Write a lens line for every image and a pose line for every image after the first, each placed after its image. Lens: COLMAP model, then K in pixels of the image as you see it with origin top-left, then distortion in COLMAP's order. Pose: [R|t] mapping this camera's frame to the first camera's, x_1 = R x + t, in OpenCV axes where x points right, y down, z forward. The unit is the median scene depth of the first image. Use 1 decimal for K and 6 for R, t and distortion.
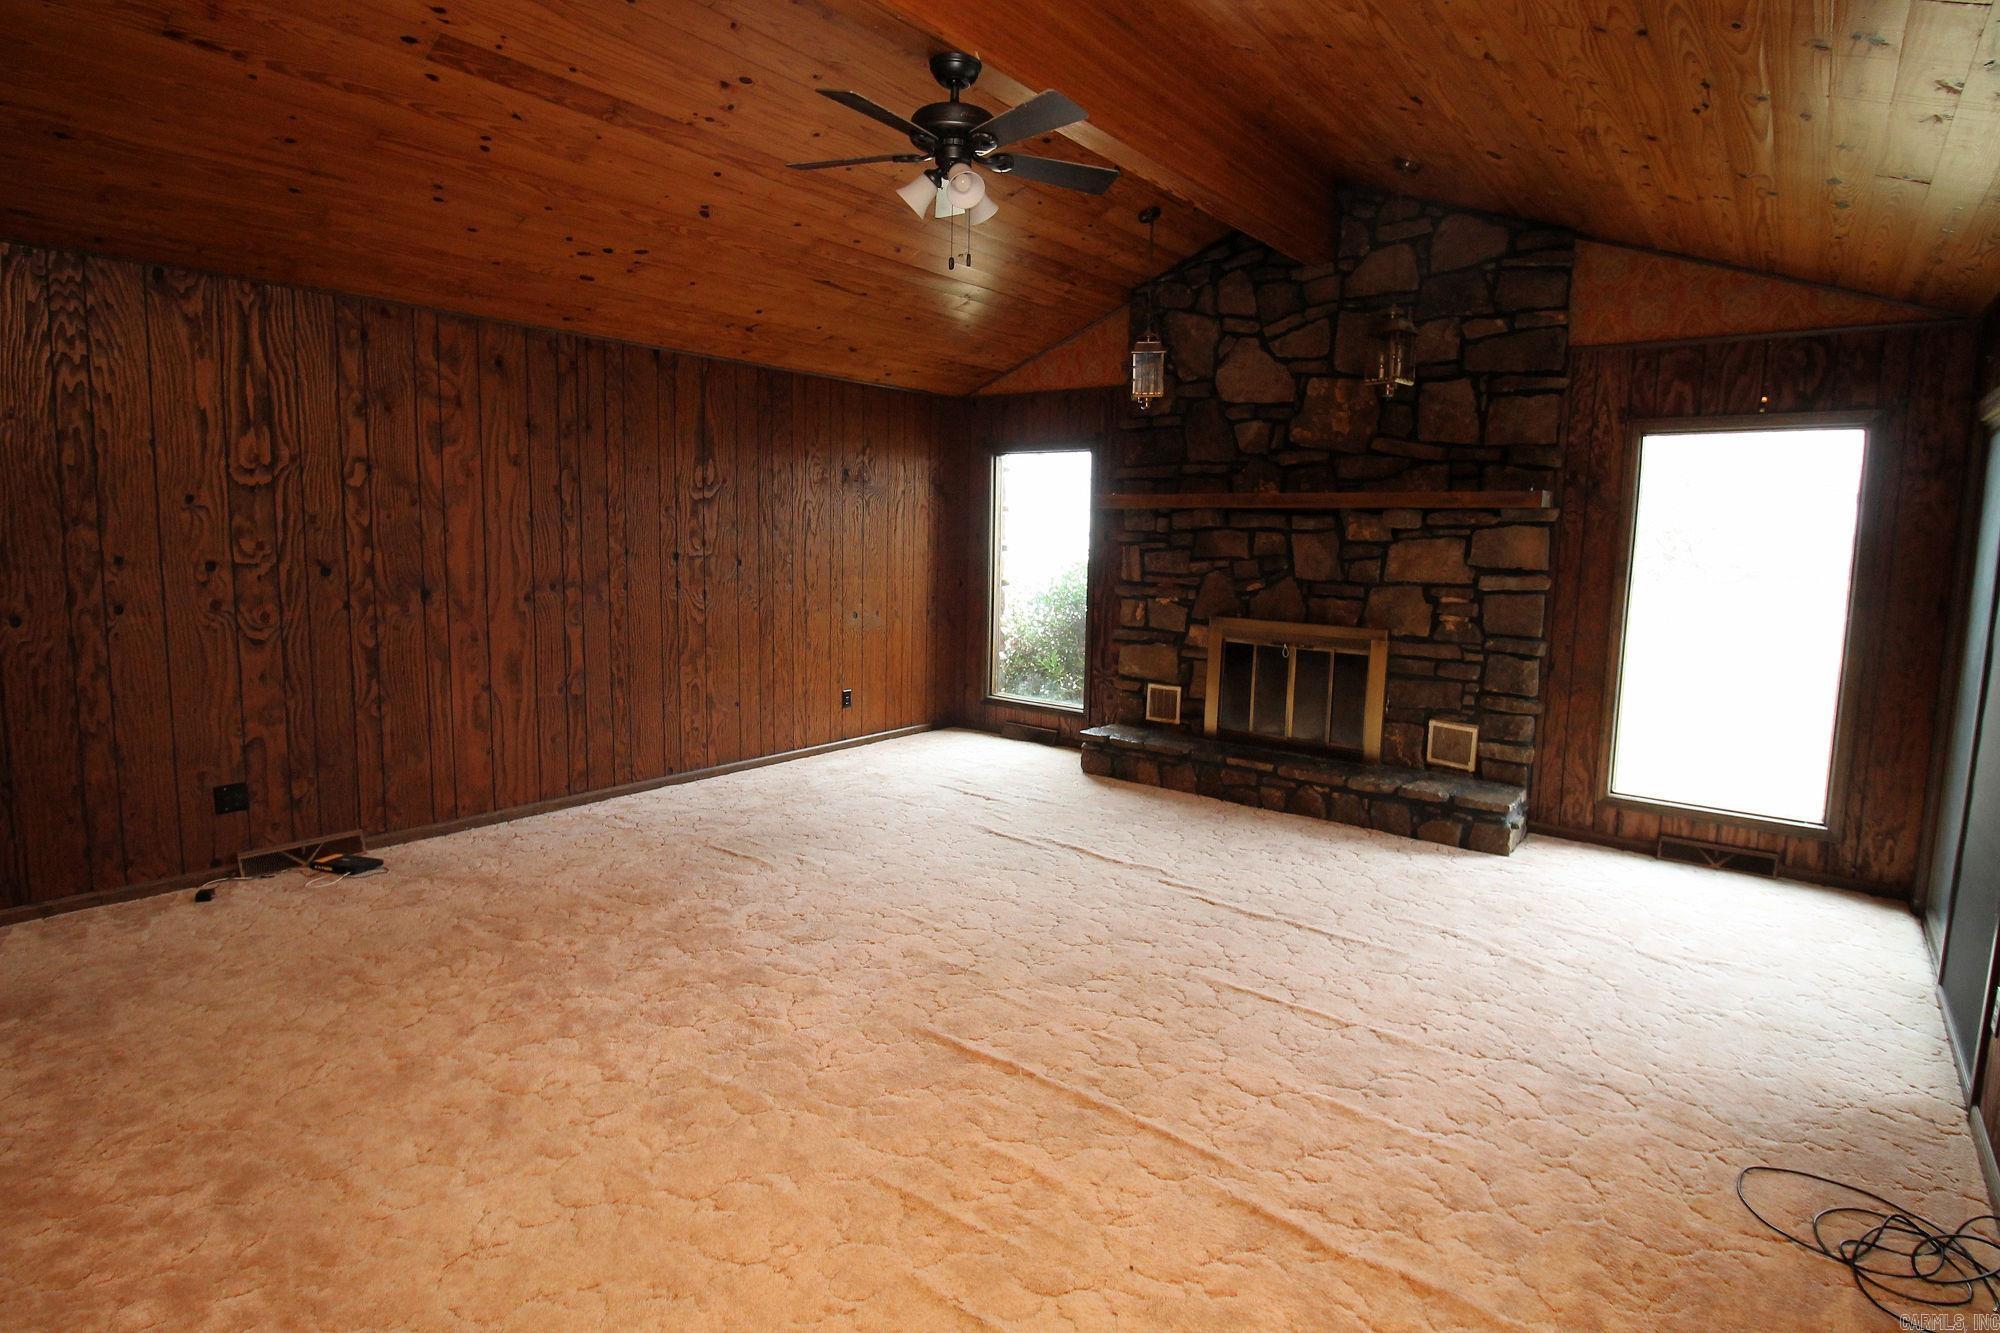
lens RADIAL K [[998.6, 0, 1002.6], [0, 998.6, 633.3], [0, 0, 1]] dist [0.001900, -0.009157]
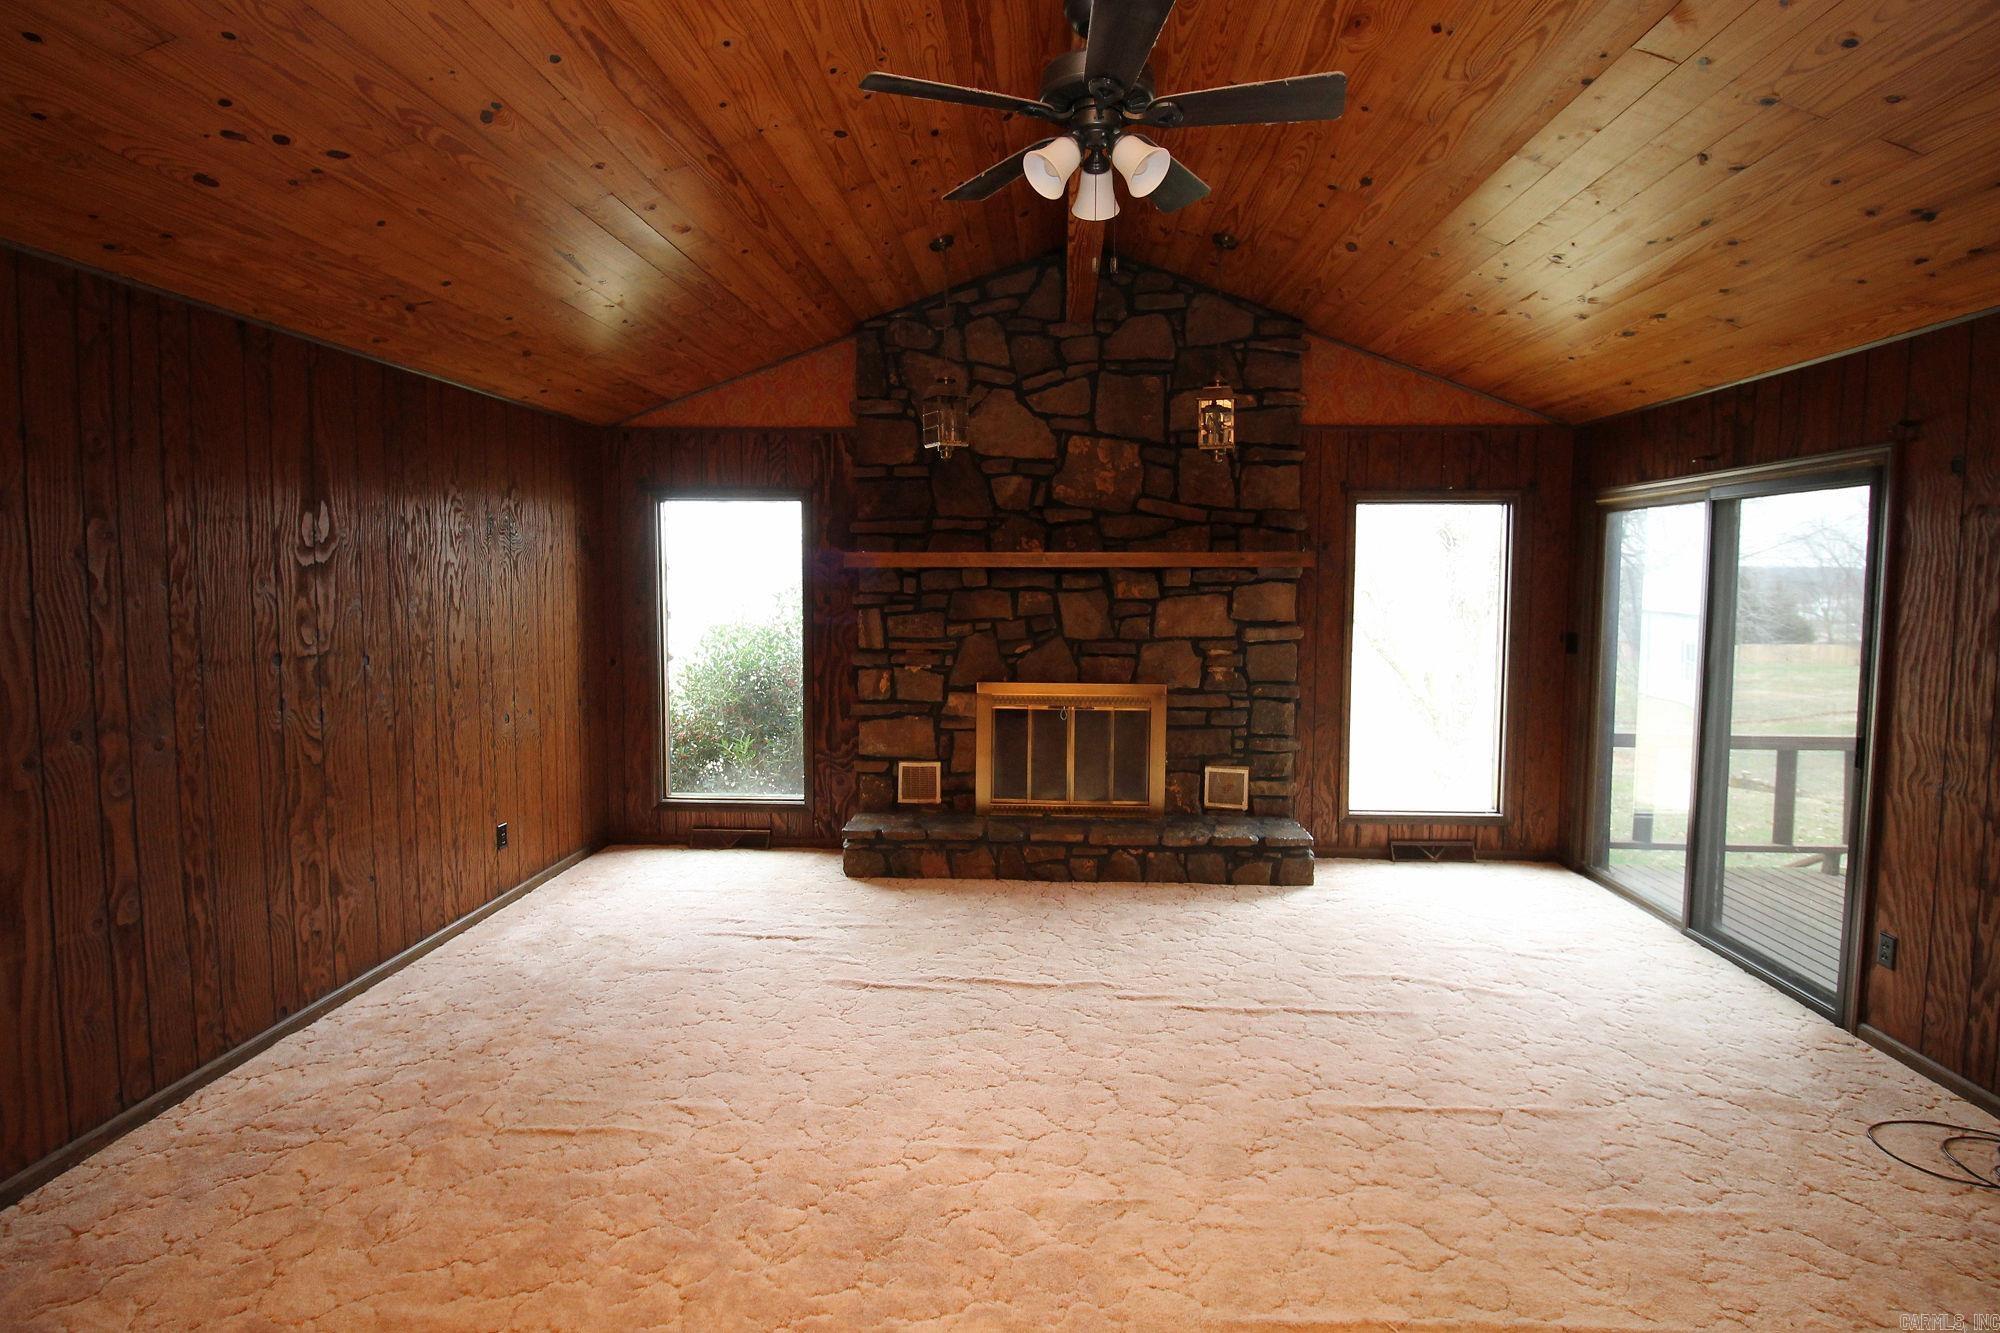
lens RADIAL K [[968.5, 0, 1006.4], [0, 968.5, 633.1], [0, 0, 1]] dist [0.000918, -0.013316]
pose [[0.814750, -0.053118, 0.577374, -0.323540], [0.074305, 0.997149, -0.013116, -0.055493], [-0.575031, 0.053587, 0.816375, 0.278020]]
